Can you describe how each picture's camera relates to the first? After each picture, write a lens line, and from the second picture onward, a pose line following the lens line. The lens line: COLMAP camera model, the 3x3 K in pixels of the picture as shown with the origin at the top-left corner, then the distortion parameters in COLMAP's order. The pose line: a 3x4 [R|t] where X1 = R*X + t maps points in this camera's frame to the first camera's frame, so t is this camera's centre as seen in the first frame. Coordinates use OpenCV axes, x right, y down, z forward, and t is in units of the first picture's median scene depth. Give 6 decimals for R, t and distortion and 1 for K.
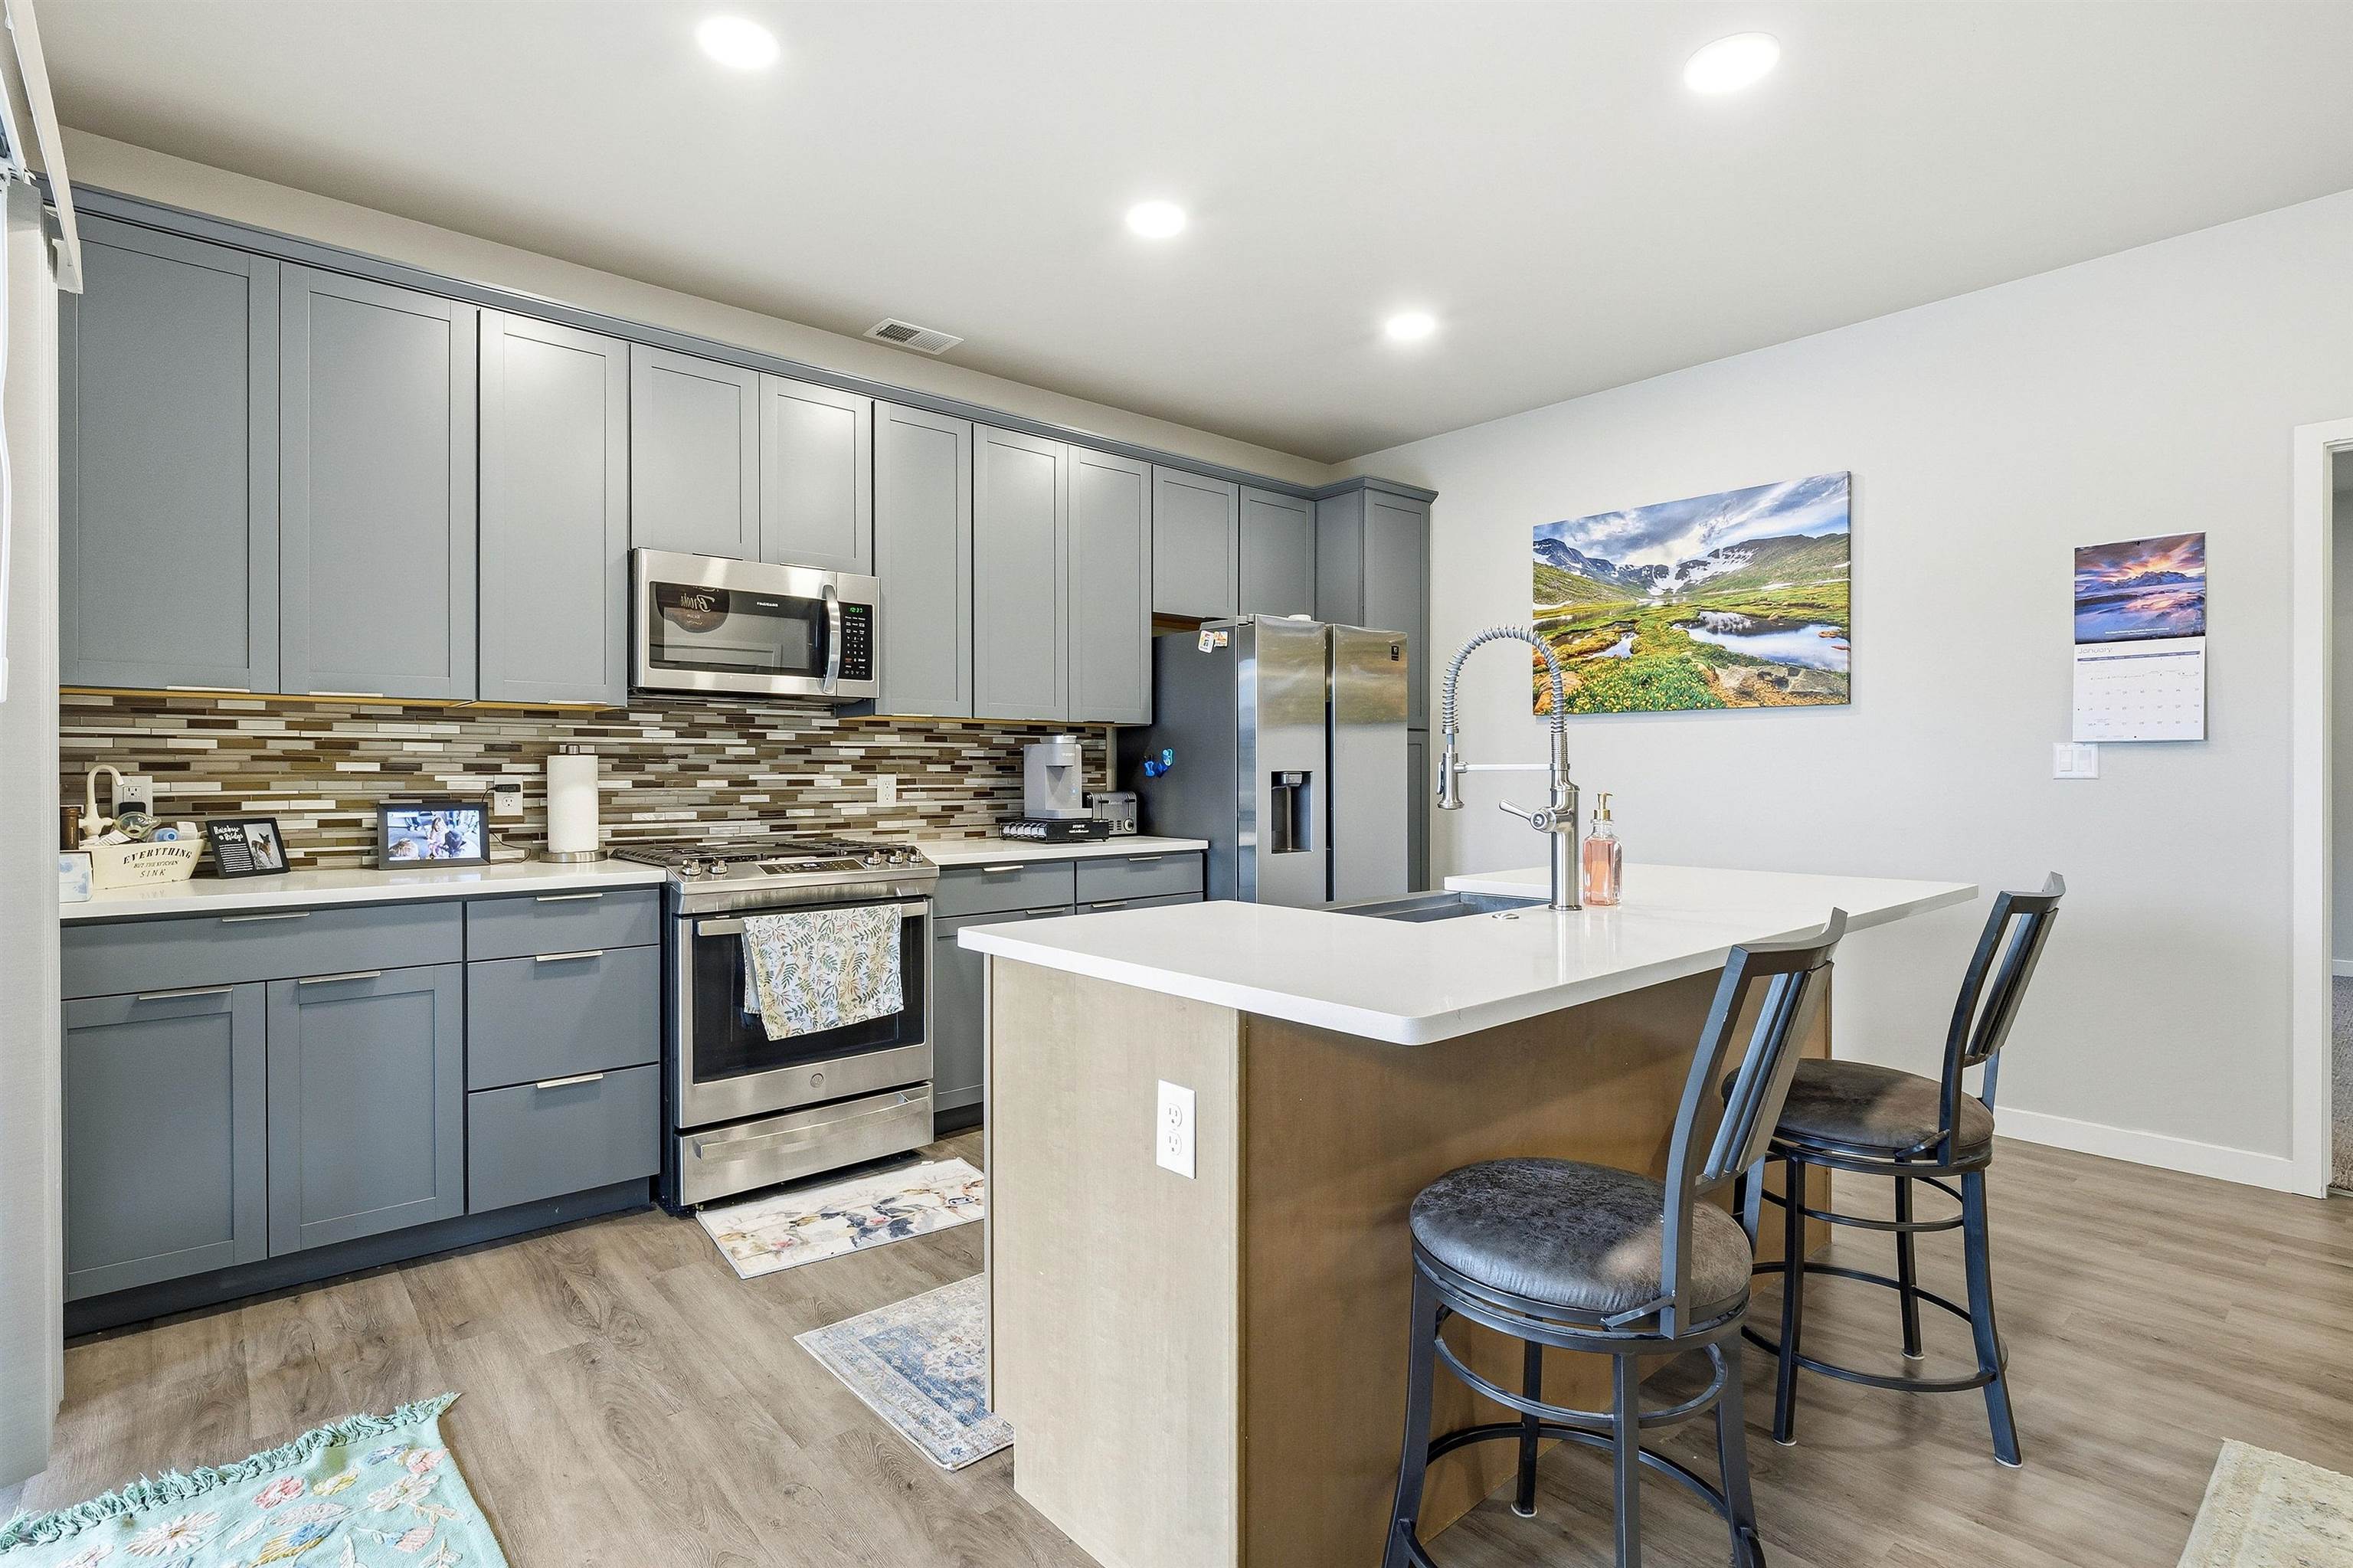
lens RADIAL K [[1137.2, 0, 1182.4], [0, 1137.2, 764.1], [0, 0, 1]] dist [0.006889, -0.007156]
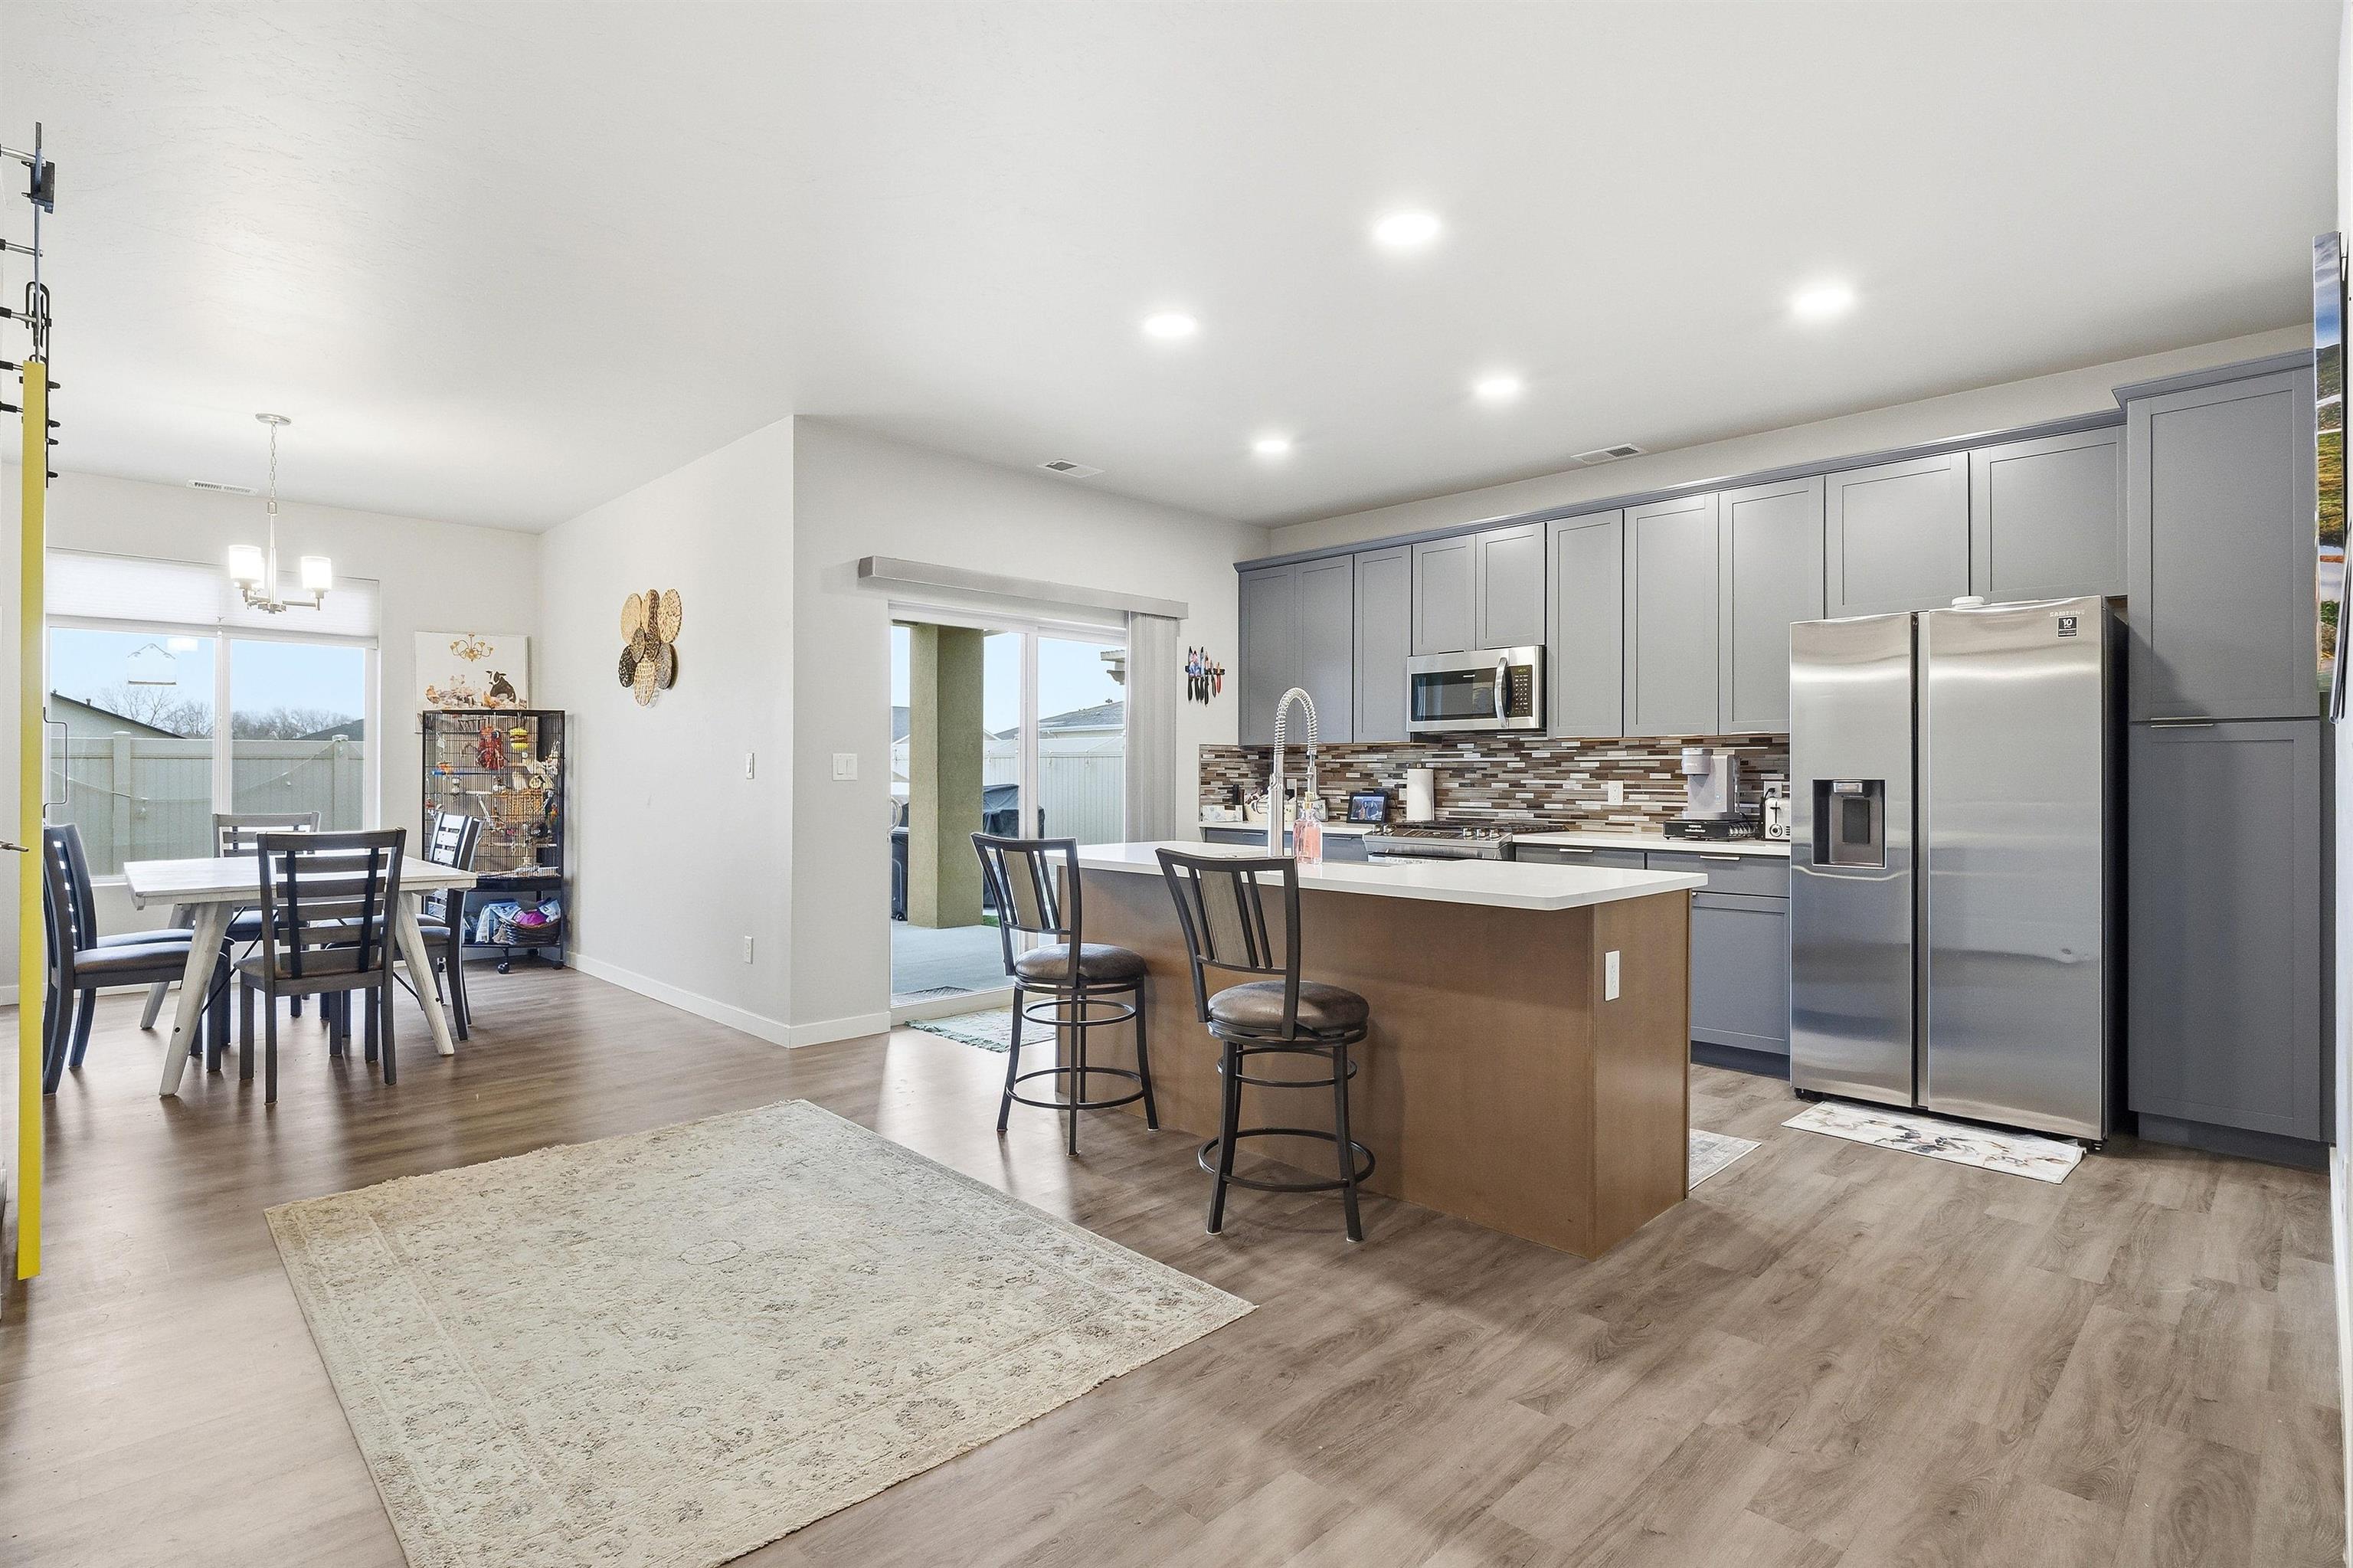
lens RADIAL K [[1137.2, 0, 1176.6], [0, 1137.2, 776.4], [0, 0, 1]] dist [0.006889, -0.007156]
pose [[0.062083, 0.001091, -0.998070, 1.075962], [0.003100, 0.999994, 0.001286, 0.000633], [0.998066, -0.003174, 0.062080, 0.412005]]
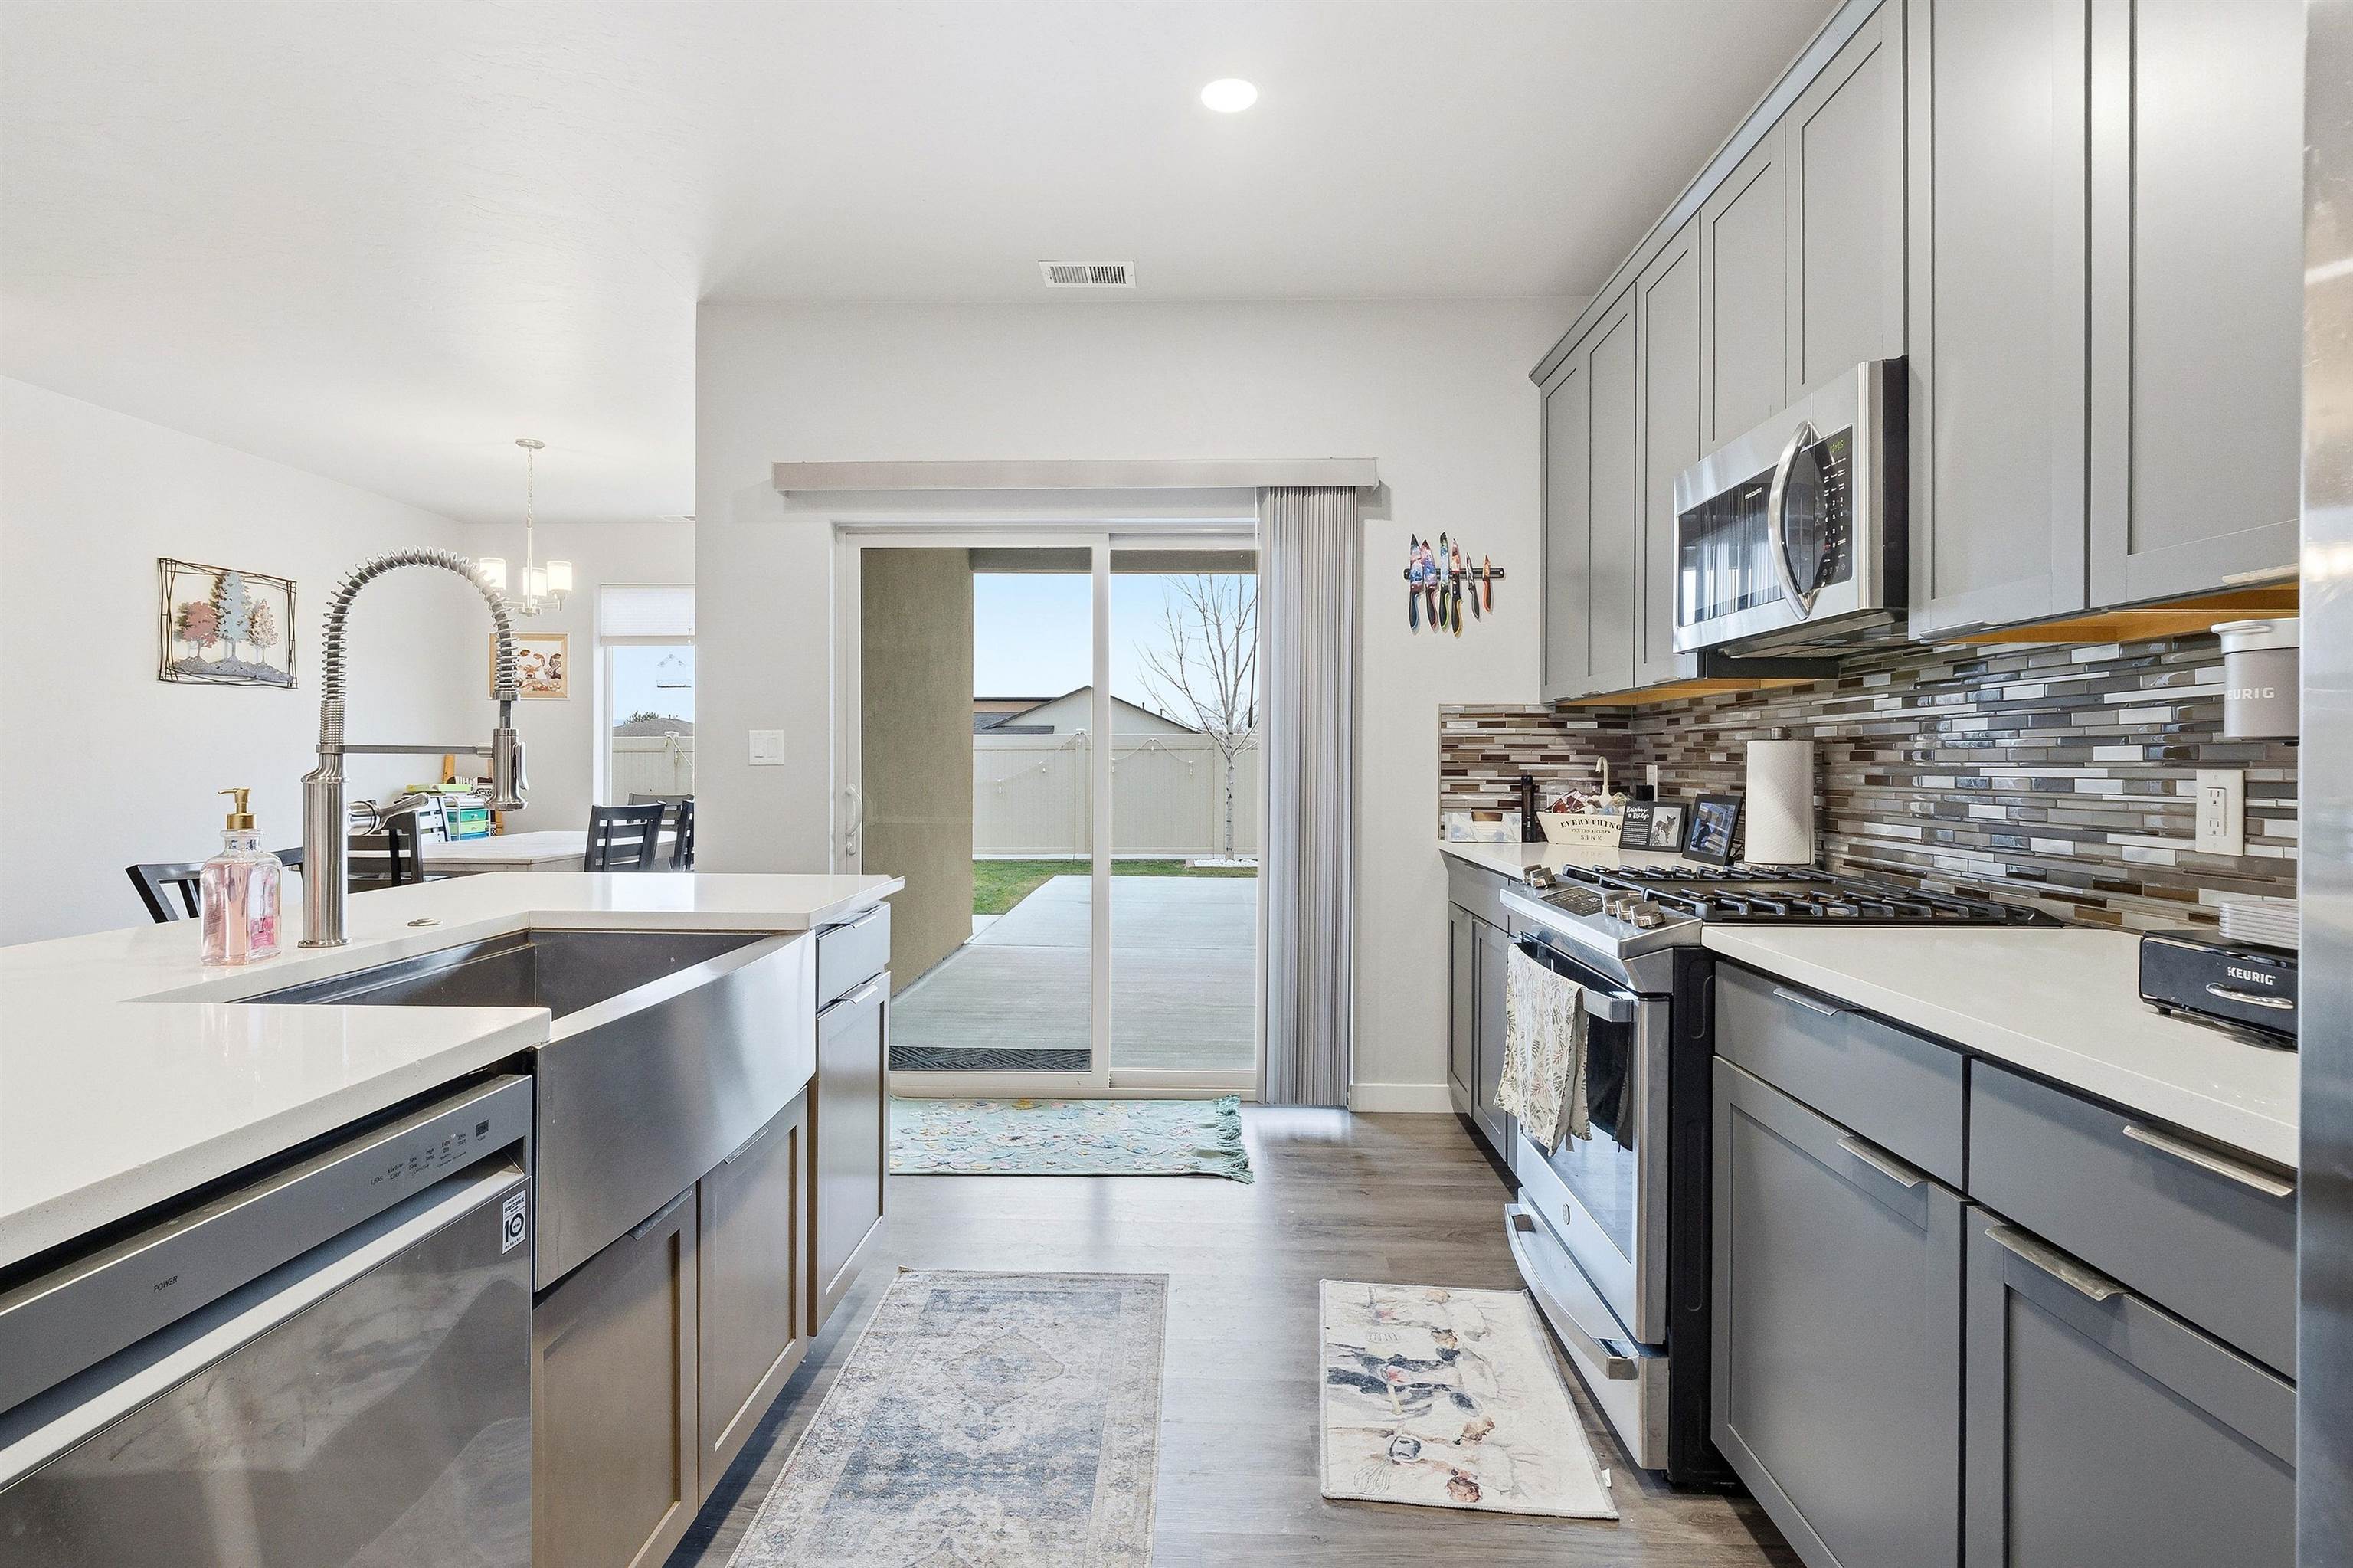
lens RADIAL K [[1137.2, 0, 1171.5], [0, 1137.2, 767.8], [0, 0, 1]] dist [0.006889, -0.007156]
pose [[-0.684363, 0.002325, -0.729137, 0.268818], [0.002741, 0.999996, 0.000616, 0.007659], [0.729136, -0.001577, -0.684367, 1.032504]]
